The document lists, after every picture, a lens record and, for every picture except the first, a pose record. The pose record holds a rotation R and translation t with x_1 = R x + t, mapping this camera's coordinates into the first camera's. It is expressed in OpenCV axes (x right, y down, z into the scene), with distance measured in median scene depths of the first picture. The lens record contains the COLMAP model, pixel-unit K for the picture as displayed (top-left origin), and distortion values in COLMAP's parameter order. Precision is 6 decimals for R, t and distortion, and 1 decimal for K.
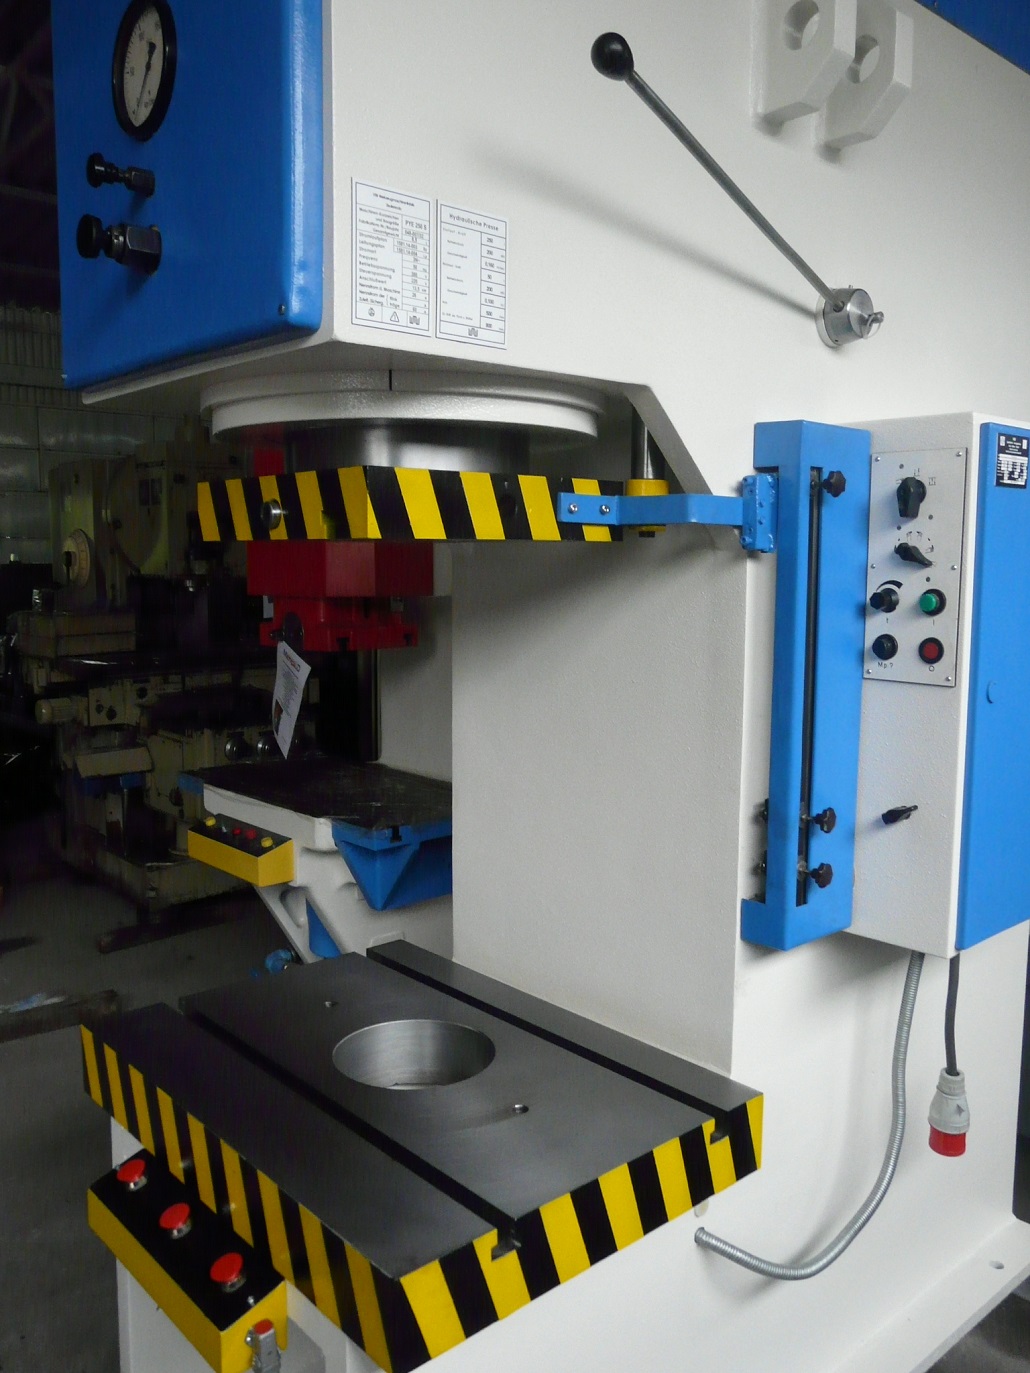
lens RADIAL K [[1137.4, 0, 515.0], [0, 1137.4, 686.5], [0, 0, 1]] dist [-0.075491, 0.076838]
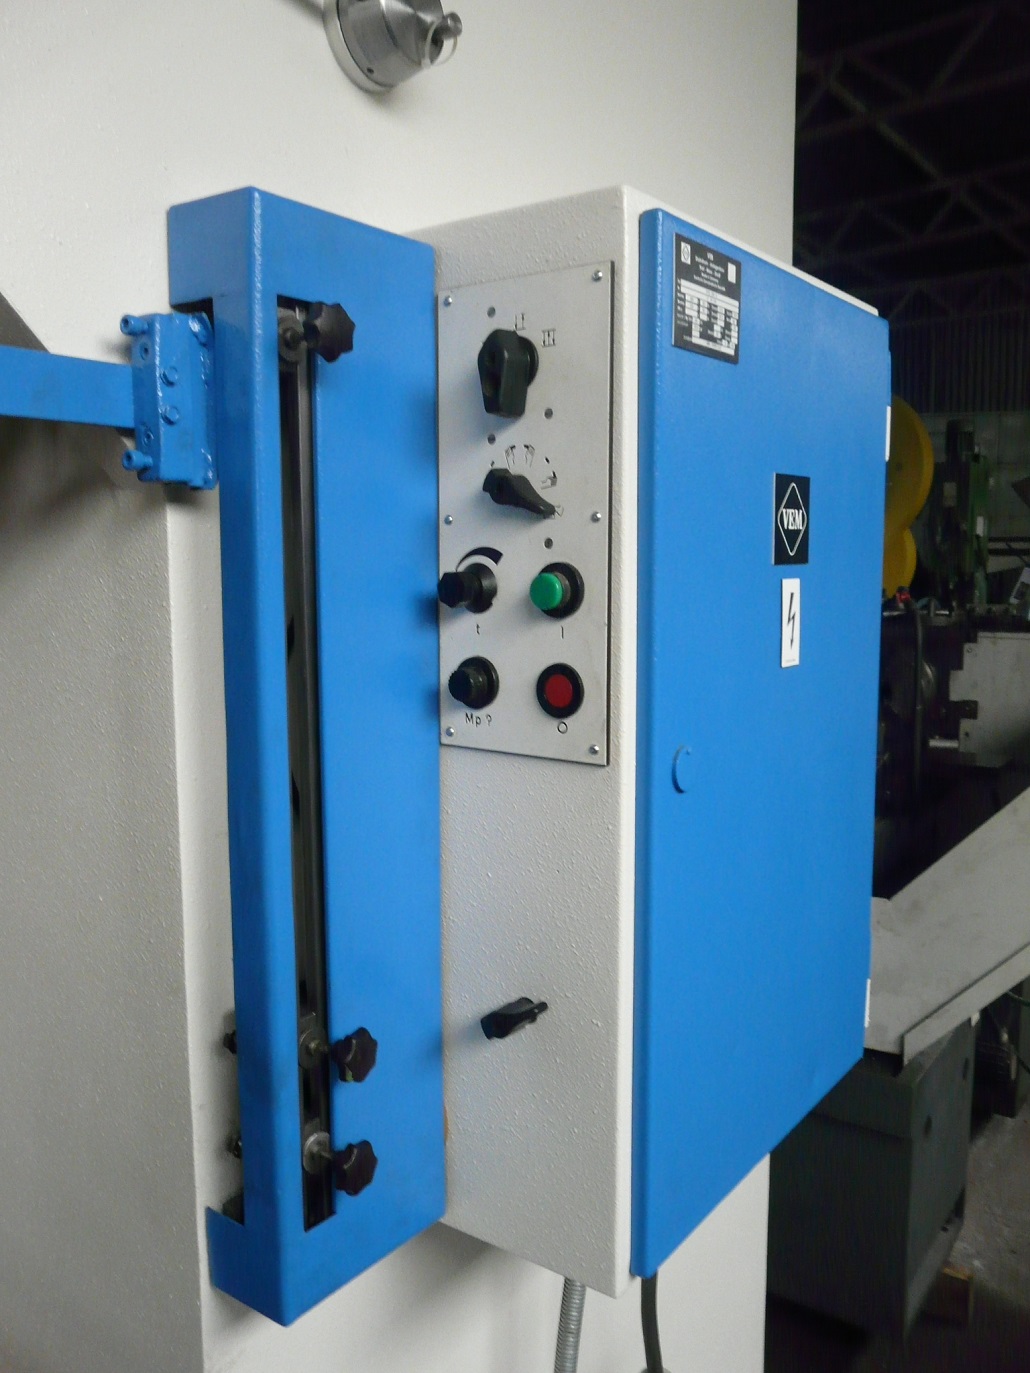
lens RADIAL K [[1137.4, 0, 515.0], [0, 1137.4, 686.5], [0, 0, 1]] dist [-0.075491, 0.076838]
pose [[0.979189, -0.033062, 0.200241, 0.252106], [0.031601, 0.999446, 0.010490, -0.039210], [-0.200477, -0.003944, 0.979690, 0.524371]]
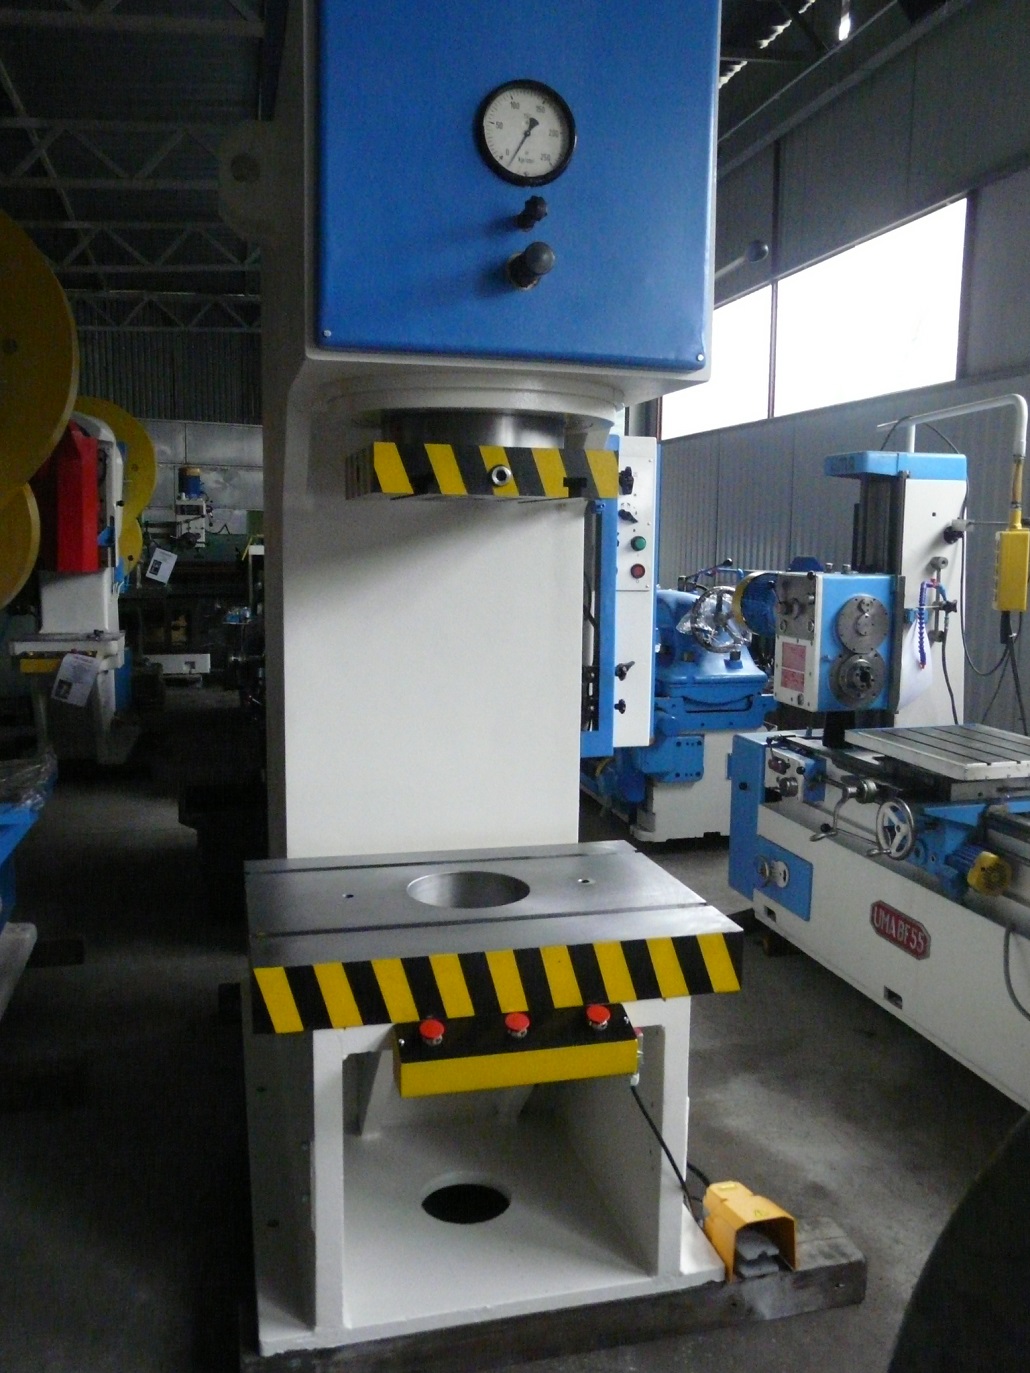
lens RADIAL K [[1137.4, 0, 515.0], [0, 1137.4, 686.5], [0, 0, 1]] dist [-0.075491, 0.076838]
pose [[0.459485, -0.113349, 0.880923, -1.290478], [0.091874, 0.992569, 0.079793, -0.011928], [-0.883421, 0.044270, 0.466485, 0.352561]]
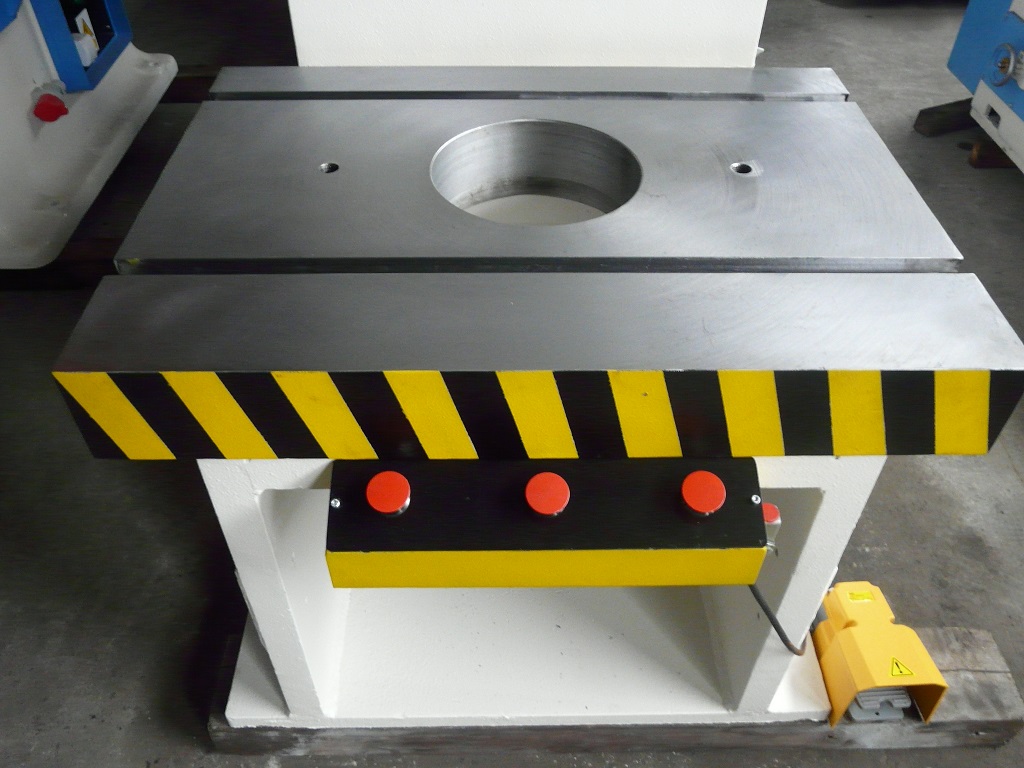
lens RADIAL K [[839.1, 0, 512.0], [0, 839.1, 384.0], [0, 0, 1]] dist [-0.009978, 0.000761]
pose [[0.656282, -0.520745, 0.546002, -0.522823], [0.083629, 0.769391, 0.633280, 0.078878], [-0.749867, -0.369949, 0.548487, 0.695241]]
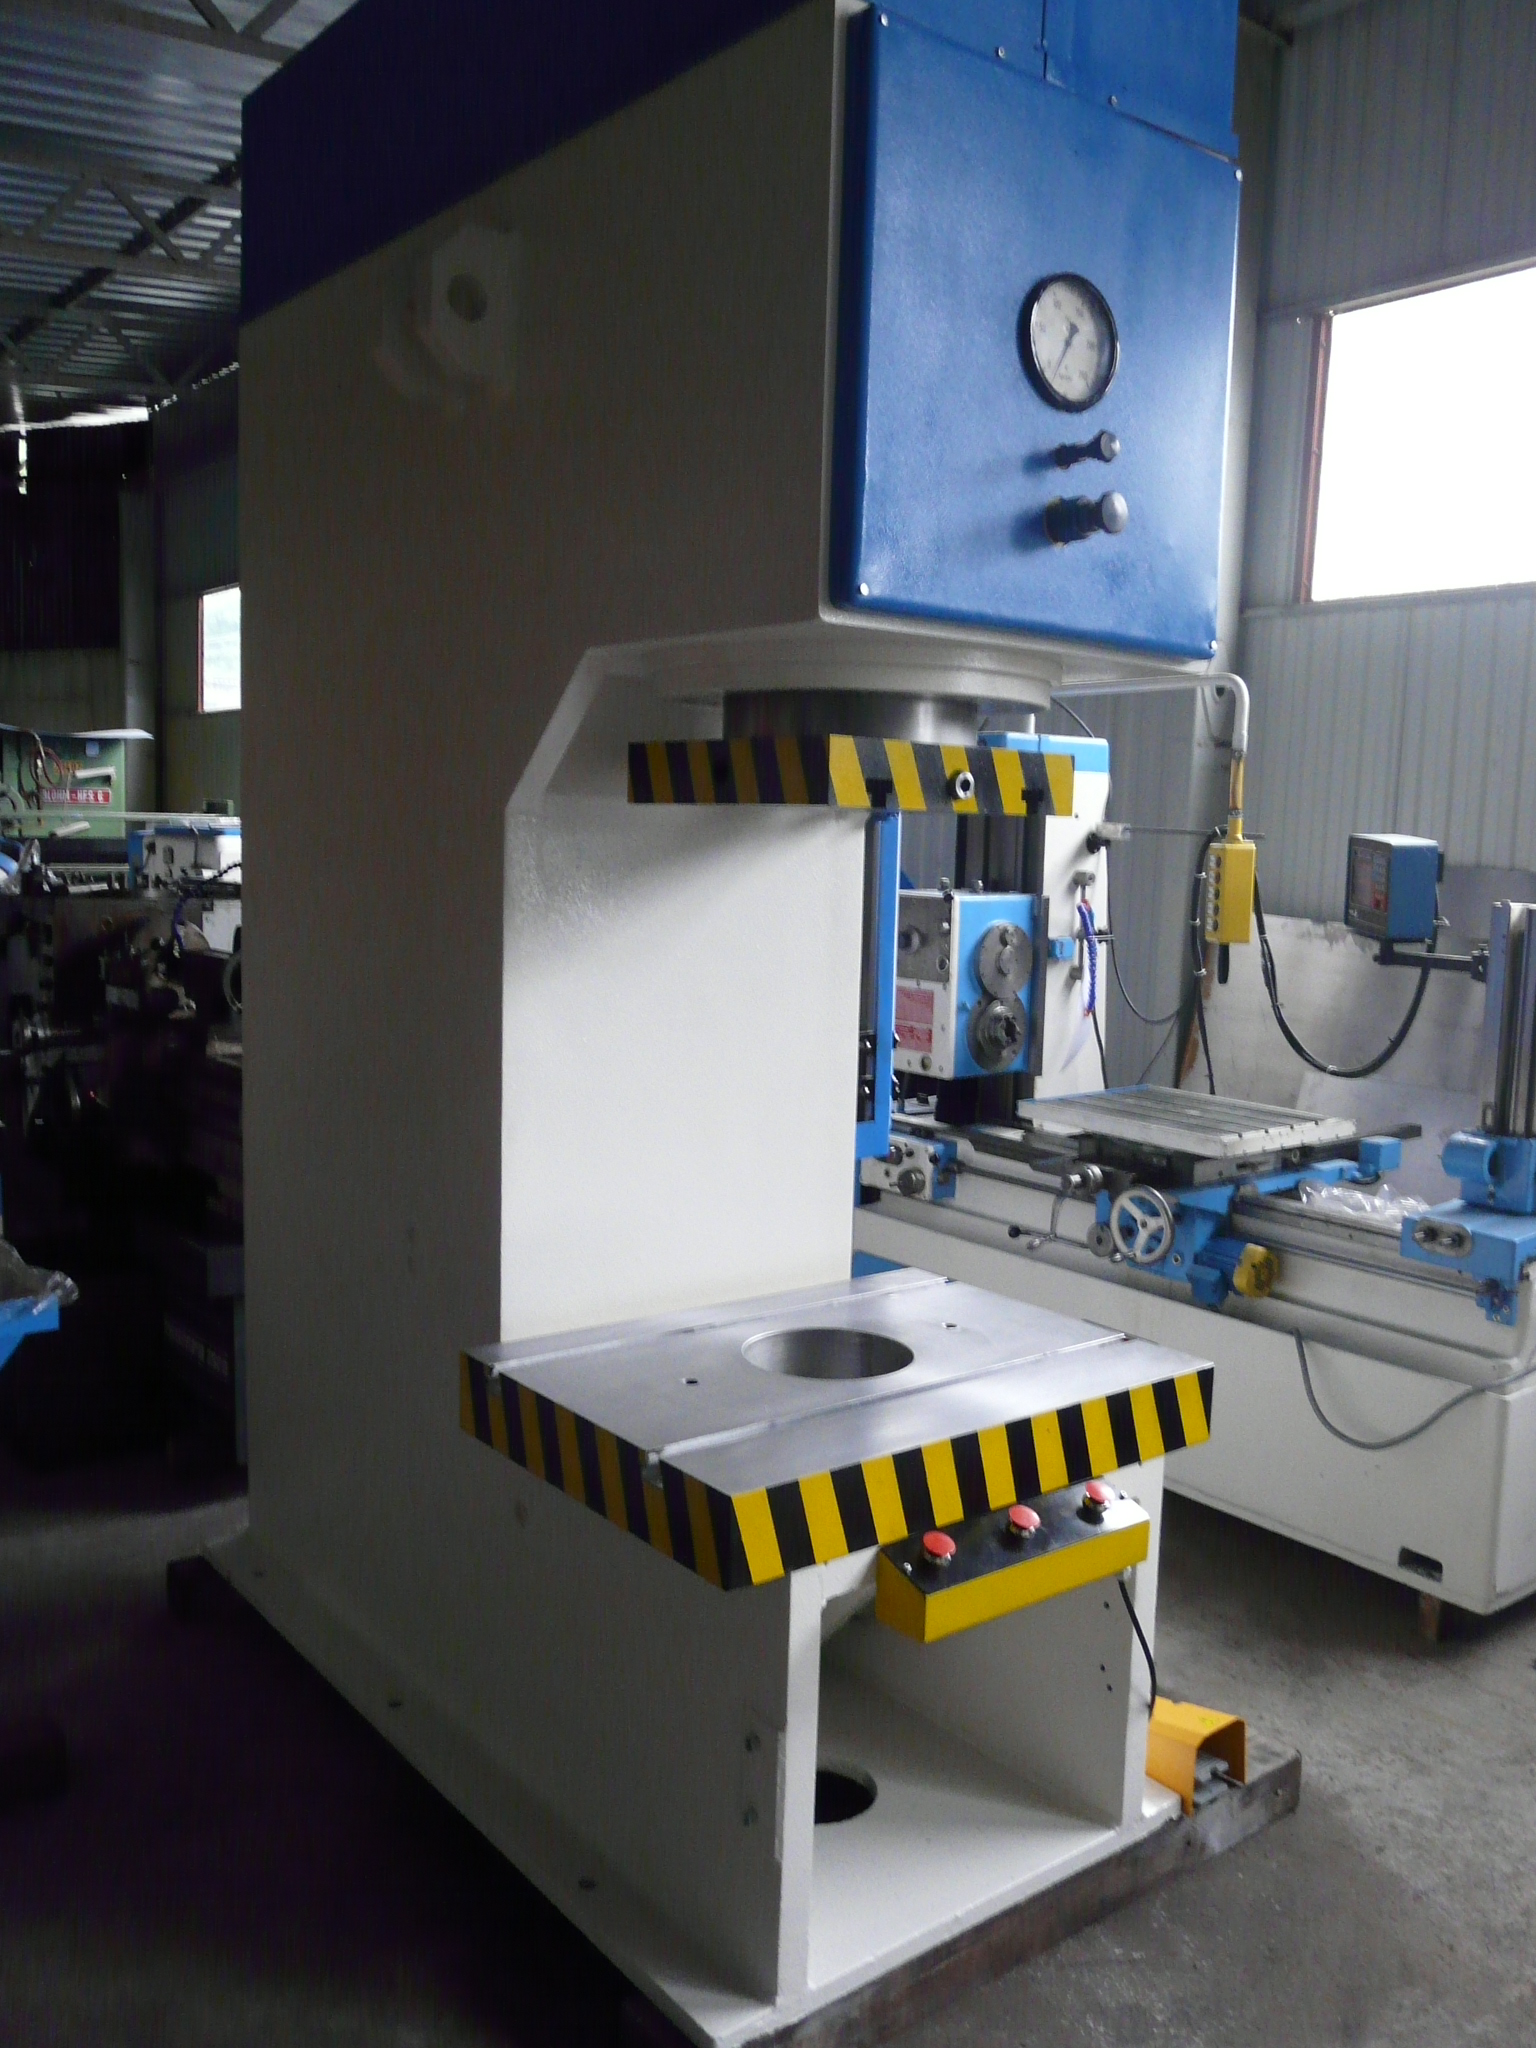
lens RADIAL K [[1706.9, 0, 768.0], [0, 1706.9, 1024.0], [0, 0, 1]] dist [-0.054392, 0.009962]
pose [[0.061919, -0.114655, 0.991474, -1.574098], [0.087001, 0.990219, 0.109076, -0.114039], [-0.994282, 0.079505, 0.071288, 0.999265]]
